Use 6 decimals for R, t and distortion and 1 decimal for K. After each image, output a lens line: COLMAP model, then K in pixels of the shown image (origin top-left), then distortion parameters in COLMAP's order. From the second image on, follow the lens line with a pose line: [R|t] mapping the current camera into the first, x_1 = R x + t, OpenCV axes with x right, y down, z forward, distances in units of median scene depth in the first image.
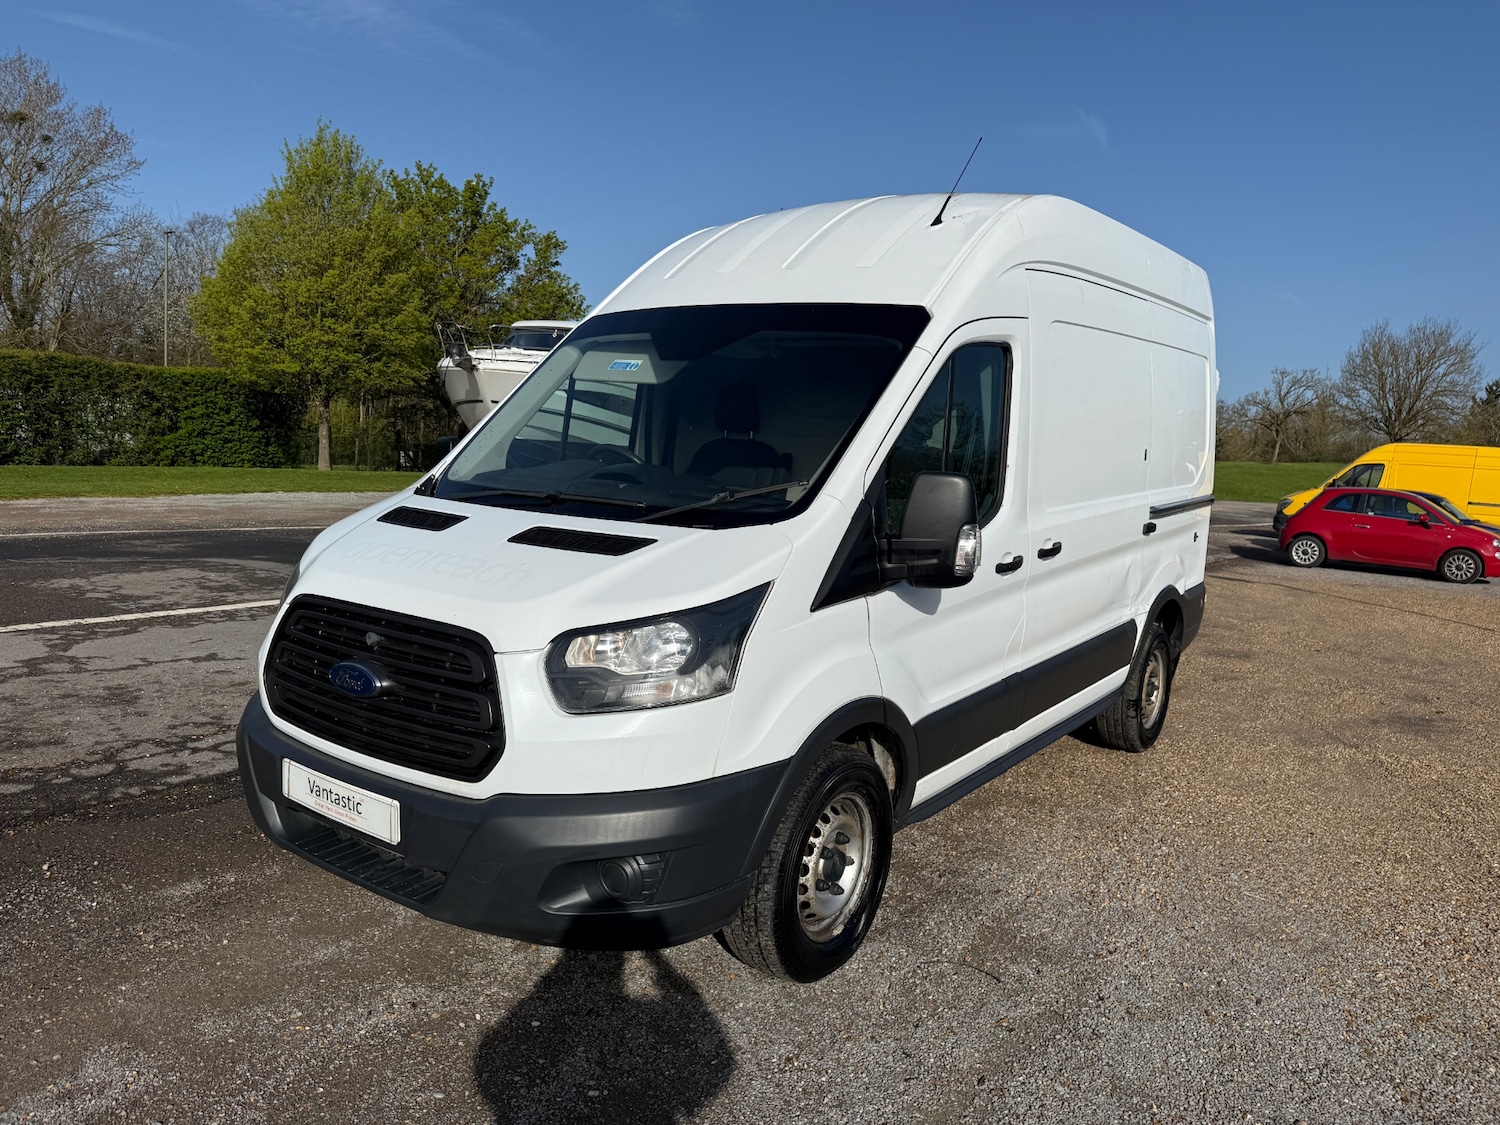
lens RADIAL K [[1100.7, 0, 753.8], [0, 1100.7, 548.0], [0, 0, 1]] dist [0.010838, -0.010708]
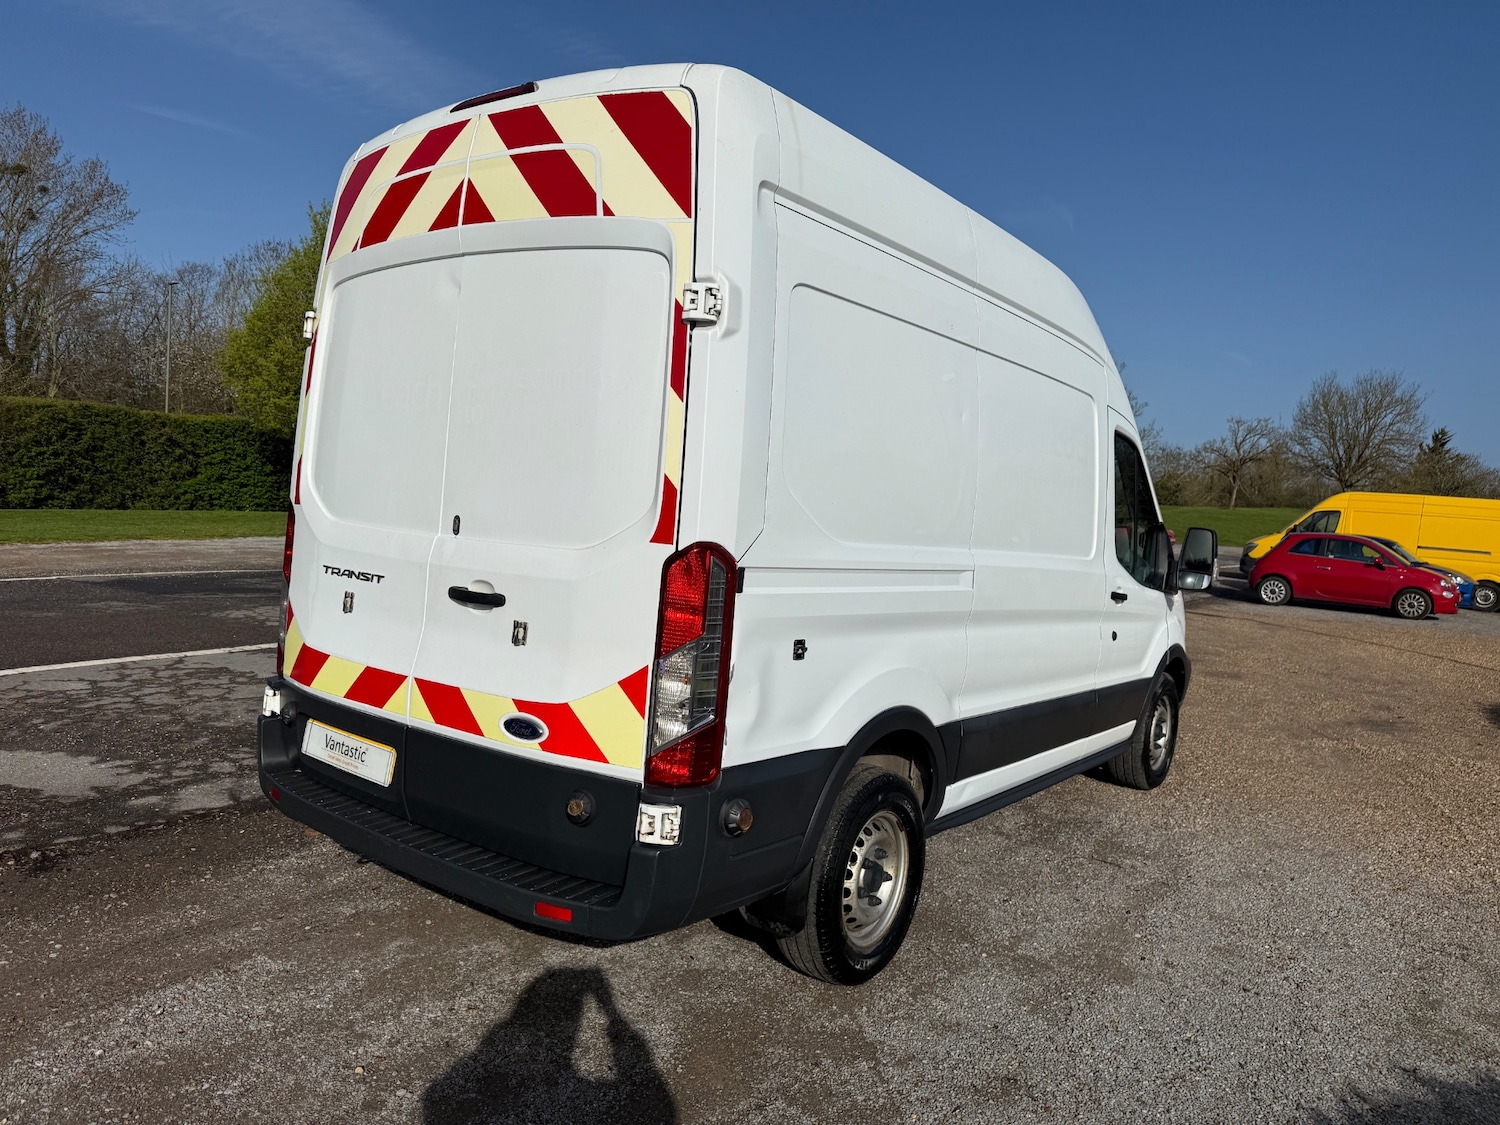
lens RADIAL K [[1100.3, 0, 748.2], [0, 1100.3, 540.3], [0, 0, 1]] dist [0.024271, -0.028649]
pose [[0.999539, 0.001429, 0.030336, -0.058124], [-0.000031, 0.998941, -0.046002, 0.003620], [-0.030370, 0.045980, 0.998481, -0.088394]]
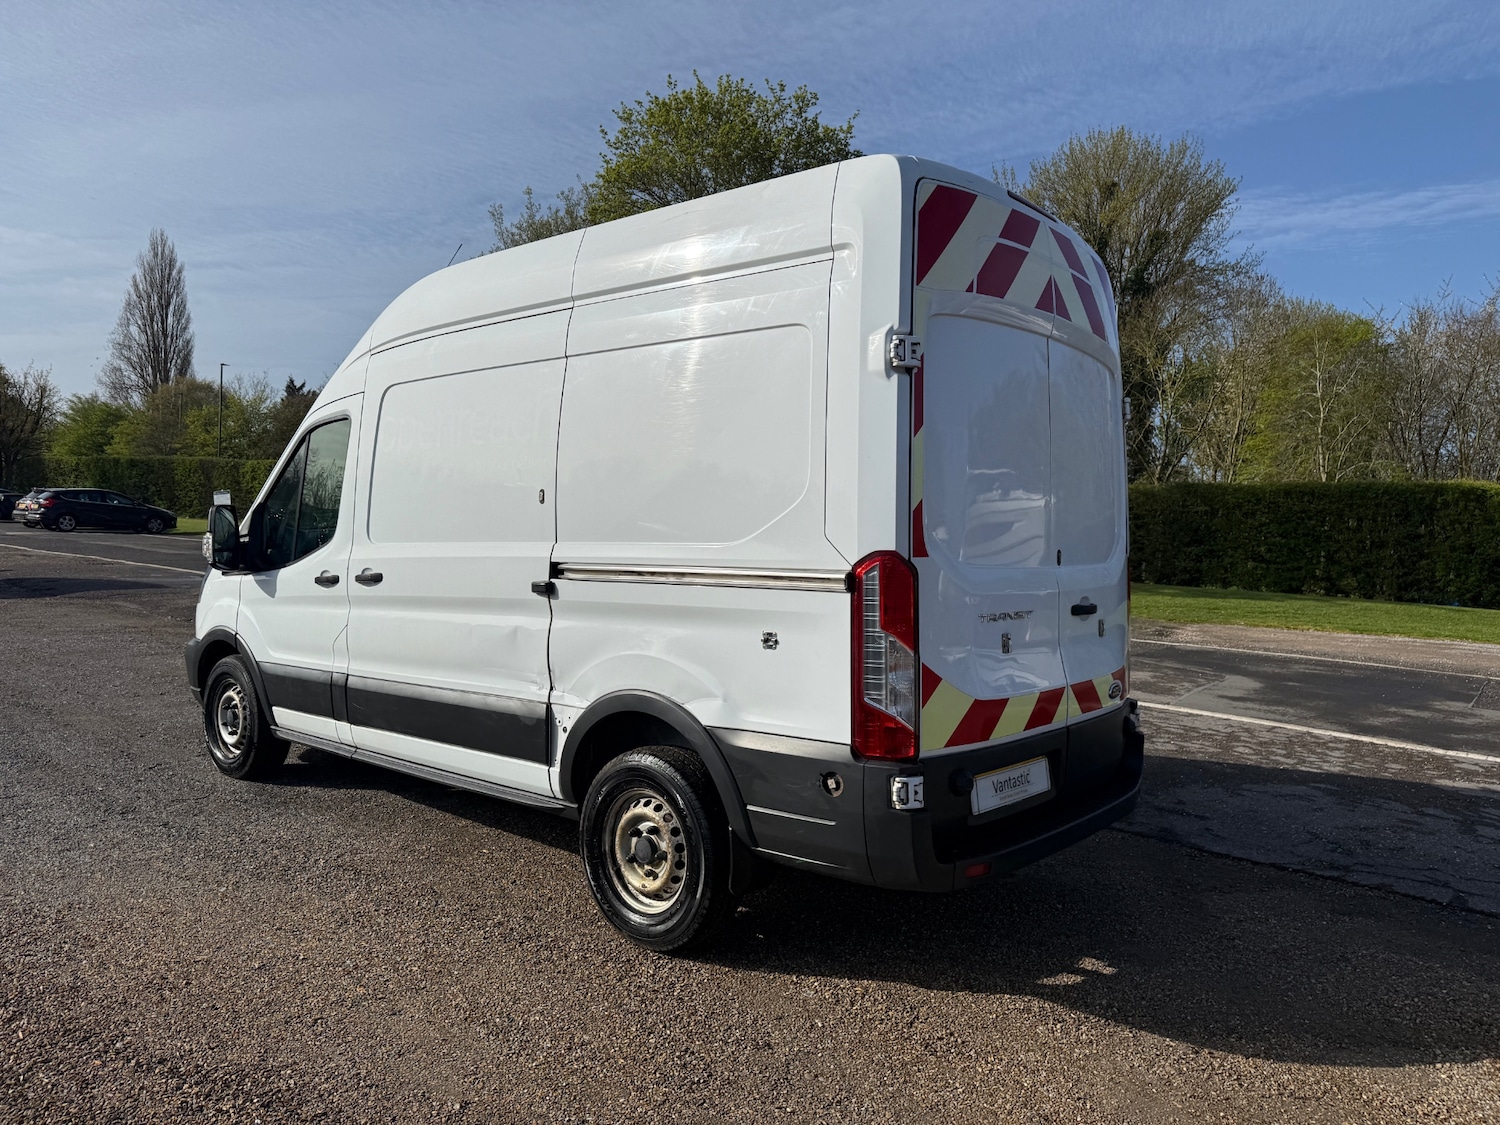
lens RADIAL K [[1095.8, 0, 758.1], [0, 1095.8, 545.0], [0, 0, 1]] dist [0.031120, -0.038471]
pose [[-0.002701, -0.072261, 0.997382, -0.313891], [0.073412, 0.994680, 0.072264, -0.029251], [-0.997298, 0.073415, 0.002618, 0.145044]]
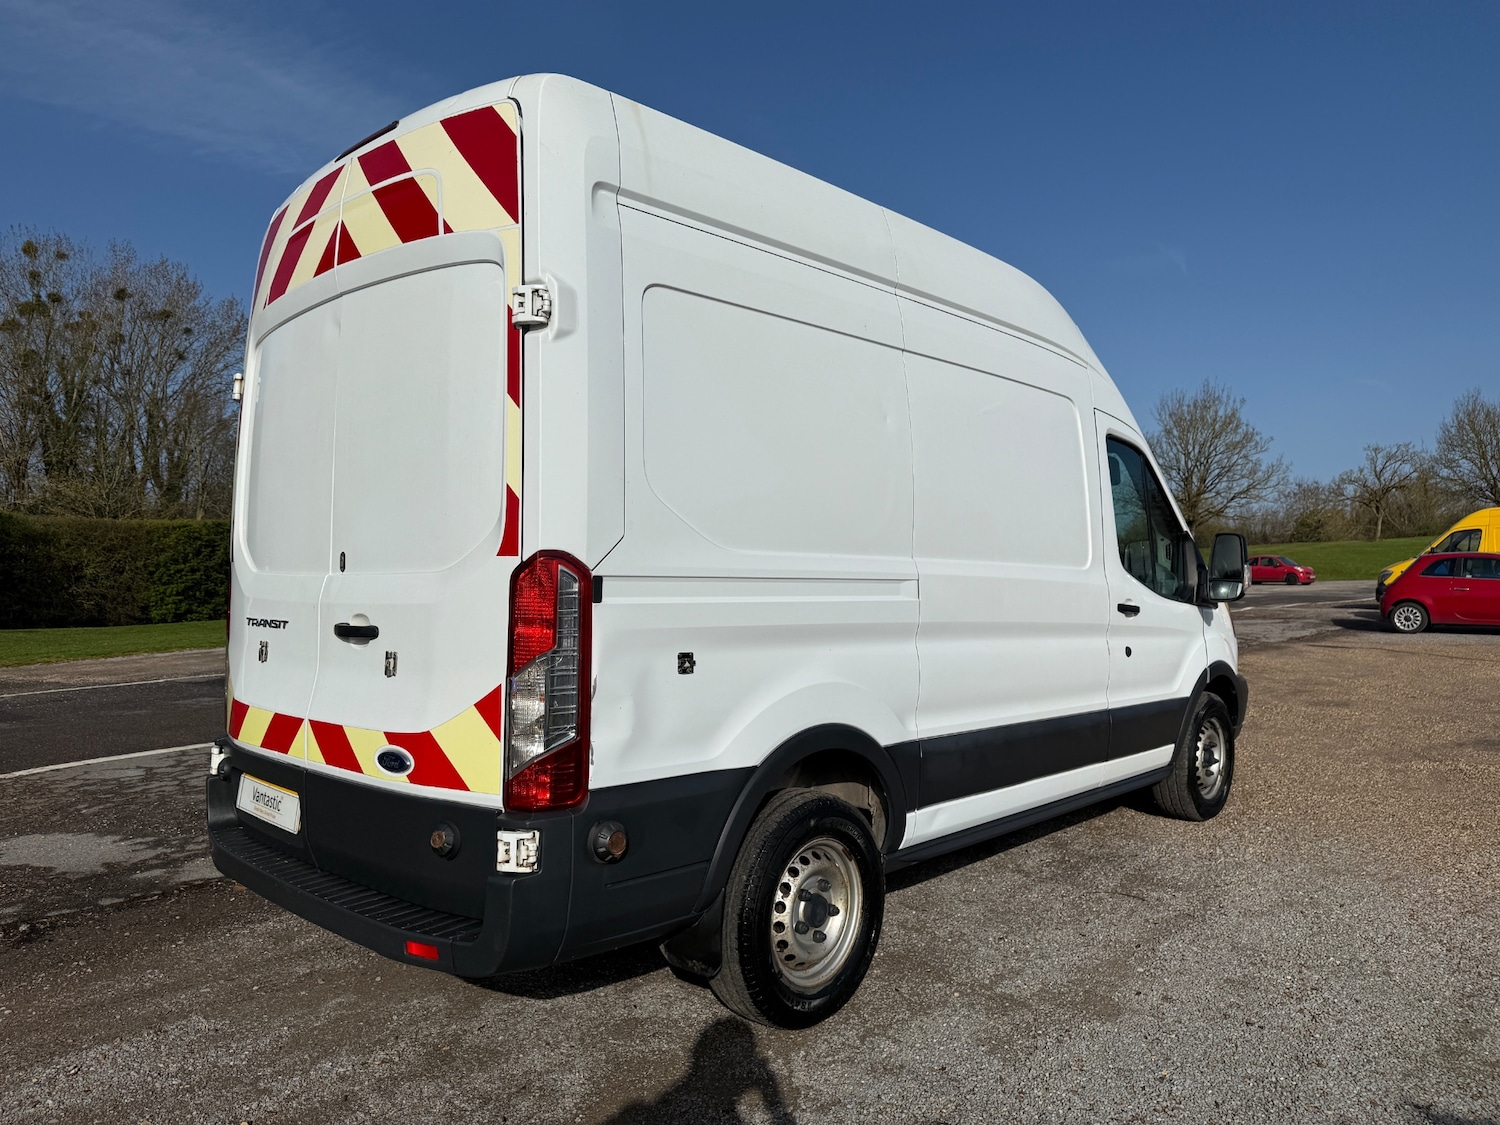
lens RADIAL K [[1100.7, 0, 753.8], [0, 1100.7, 548.0], [0, 0, 1]] dist [0.010838, -0.010708]
pose [[0.994334, -0.073167, -0.077115, -0.021570], [0.064359, 0.991723, -0.111098, 0.014363], [0.084605, 0.105506, 0.990813, -0.078905]]
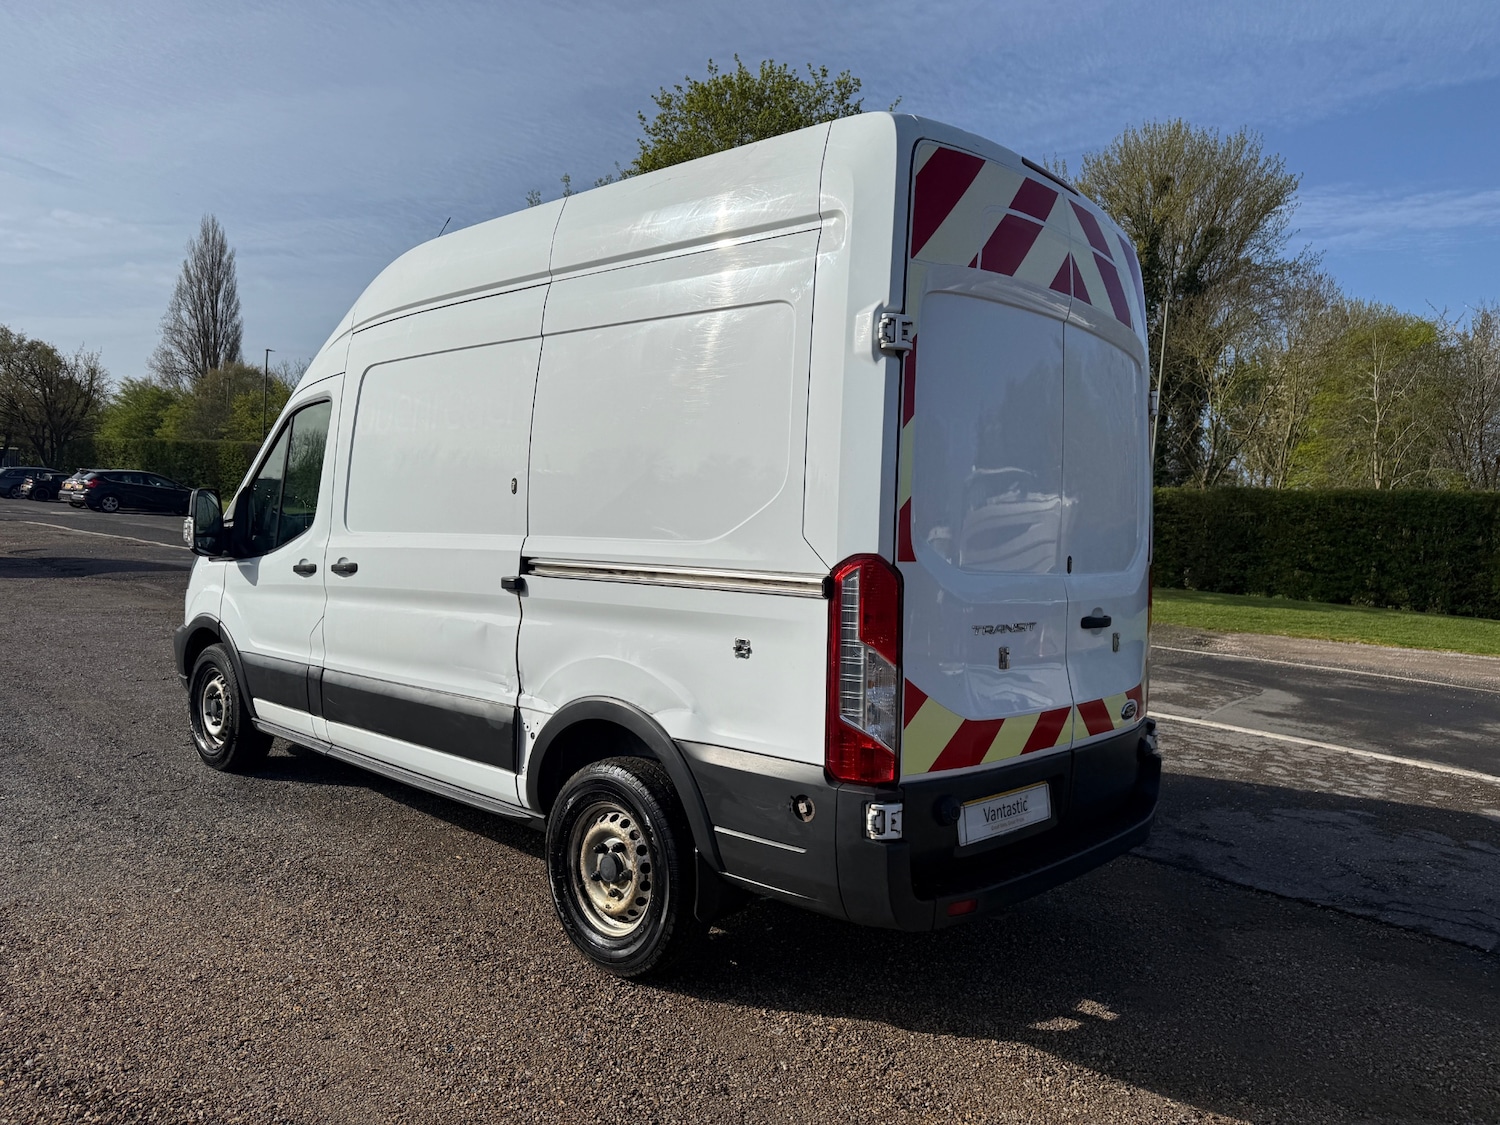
lens RADIAL K [[1098.4, 0, 752.0], [0, 1098.4, 565.5], [0, 0, 1]] dist [0.022085, -0.024680]
pose [[0.039306, -0.094550, 0.994744, -0.297324], [0.053558, 0.994282, 0.092389, -0.027968], [-0.997791, 0.049645, 0.044145, 0.134833]]
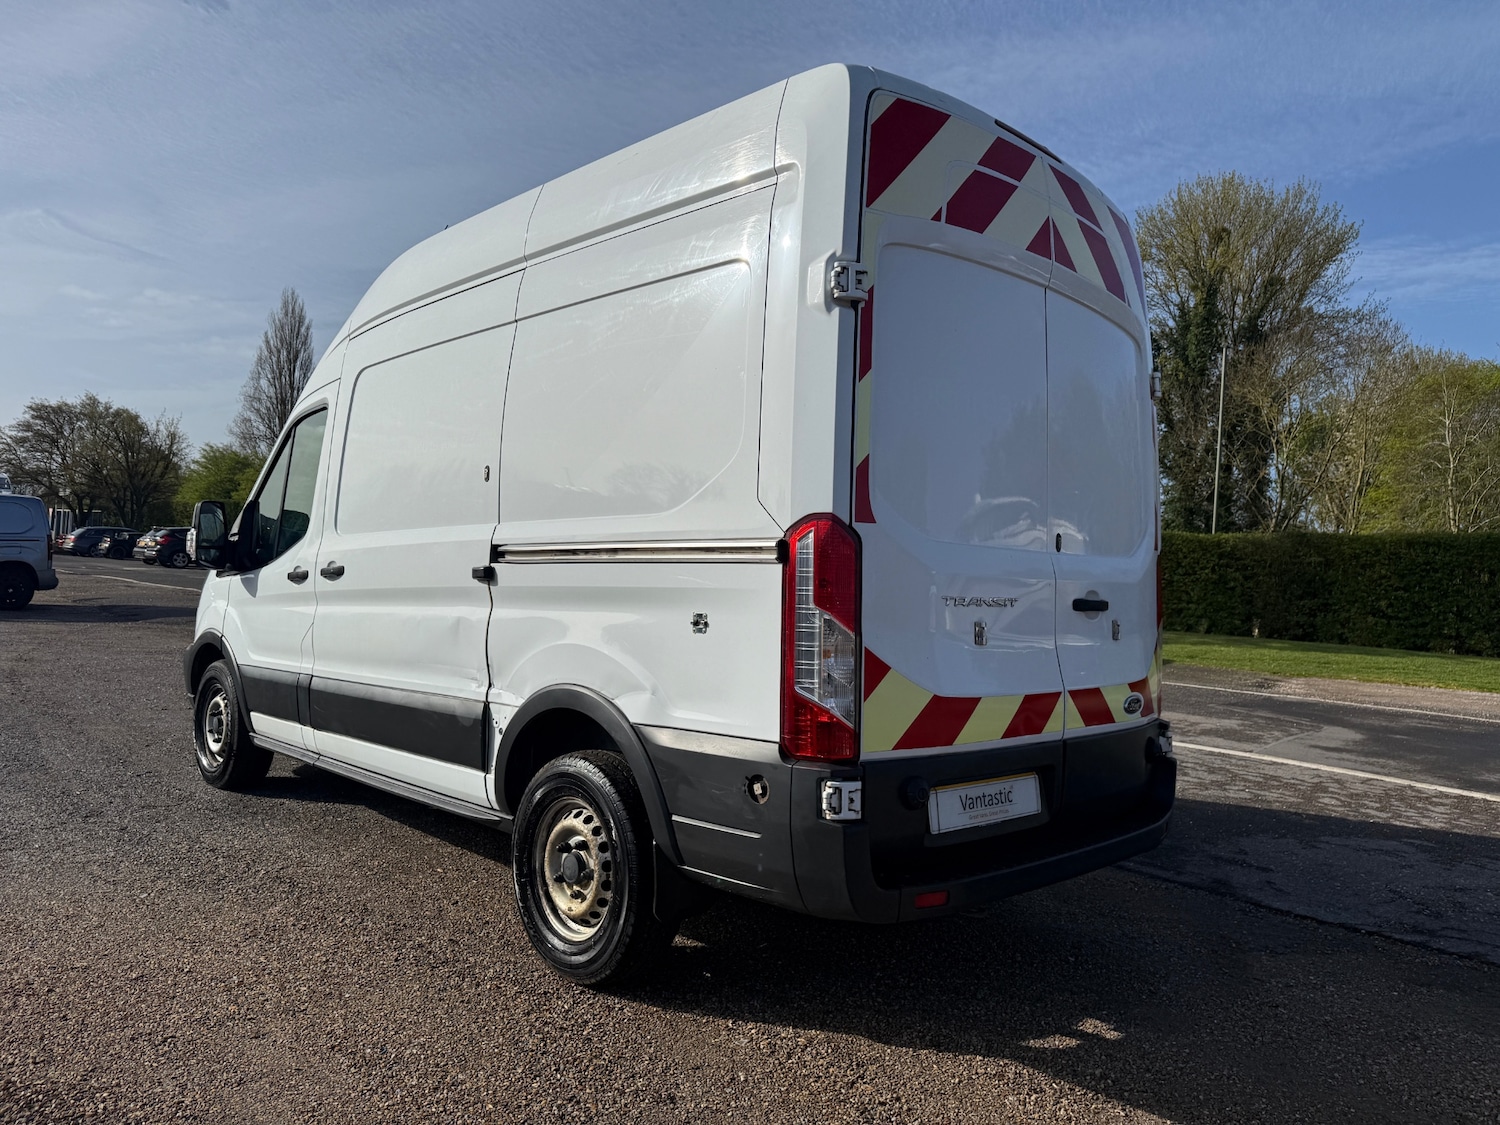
lens RADIAL K [[1100.7, 0, 753.8], [0, 1100.7, 548.0], [0, 0, 1]] dist [0.010838, -0.010708]
pose [[0.093072, -0.026220, 0.995314, -0.288300], [0.062994, 0.997806, 0.020395, -0.012880], [-0.993665, 0.060800, 0.094520, 0.120269]]
